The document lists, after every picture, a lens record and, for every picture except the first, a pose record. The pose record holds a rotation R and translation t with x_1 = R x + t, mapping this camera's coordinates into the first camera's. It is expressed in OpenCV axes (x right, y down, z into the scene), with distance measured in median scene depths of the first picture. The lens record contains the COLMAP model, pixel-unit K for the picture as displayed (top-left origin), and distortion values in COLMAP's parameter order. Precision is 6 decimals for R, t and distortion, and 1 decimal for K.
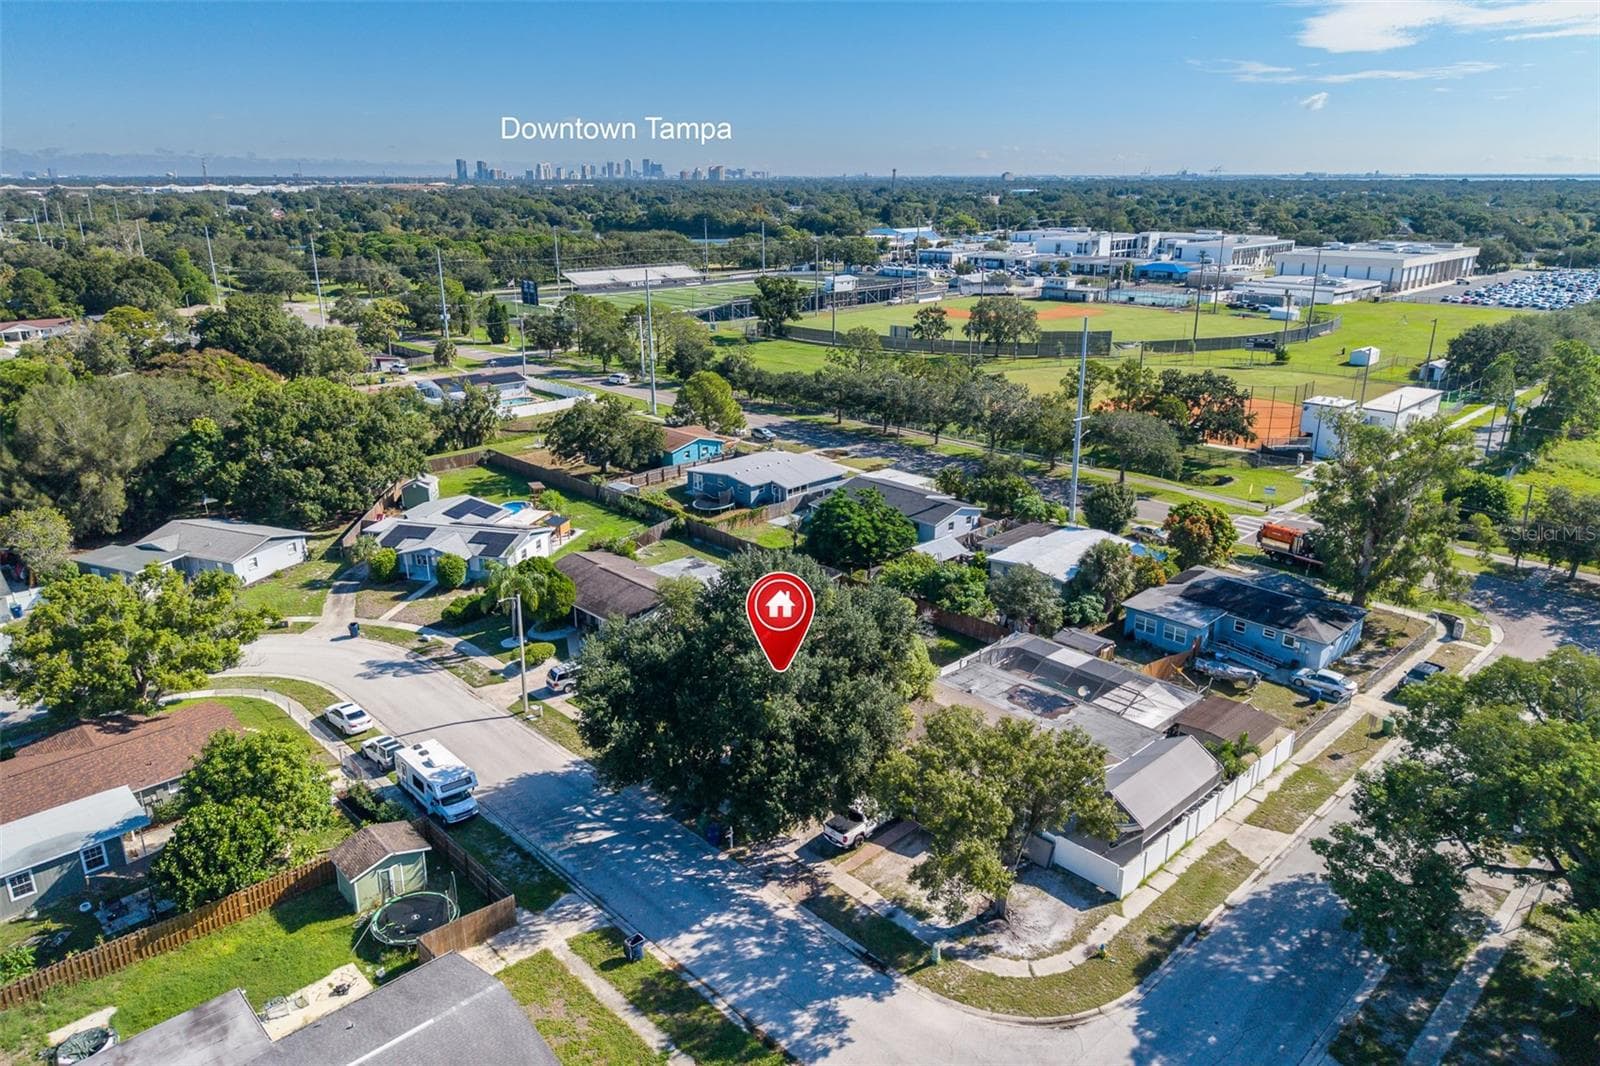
lens RADIAL K [[1051.4, 0, 800.0], [0, 1051.4, 533.0], [0, 0, 1]] dist [0.017469, -0.020762]
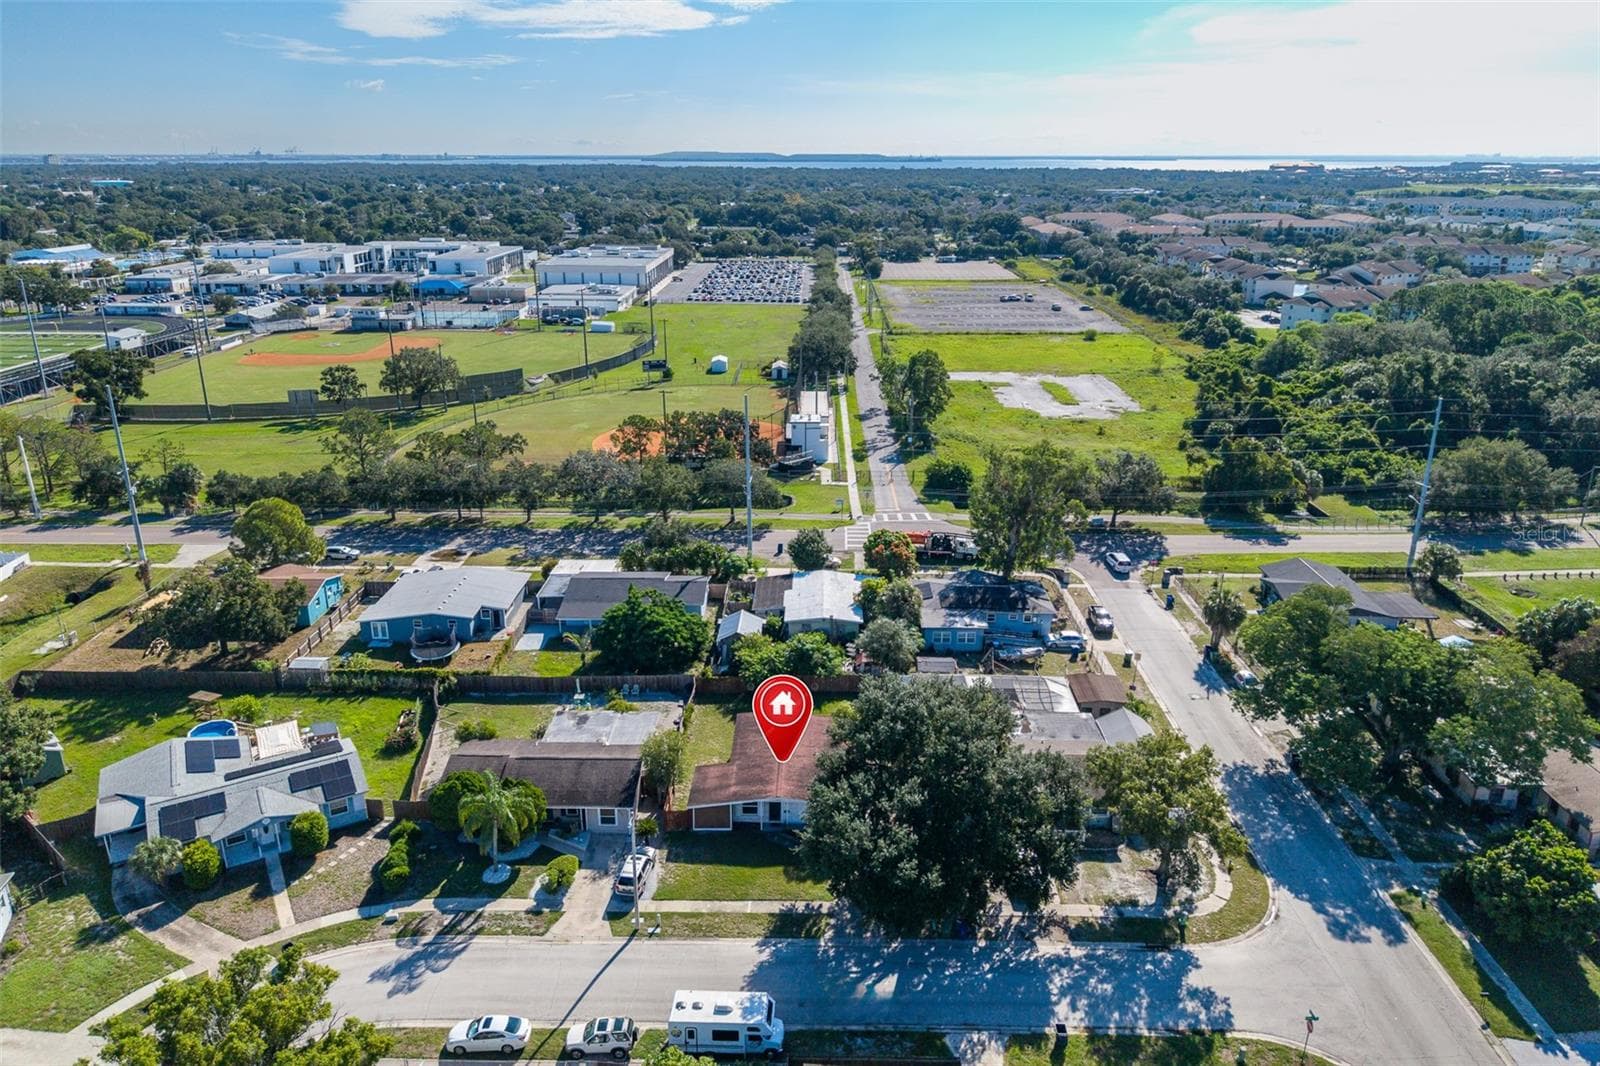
lens RADIAL K [[1093.3, 0, 800.5], [0, 1093.3, 494.9], [0, 0, 1]] dist [0.003927, 0.003854]
pose [[0.701505, -0.203444, 0.683009, -0.258117], [0.219772, 0.973435, 0.064228, -0.079567], [-0.677932, 0.105050, 0.727580, 0.061780]]
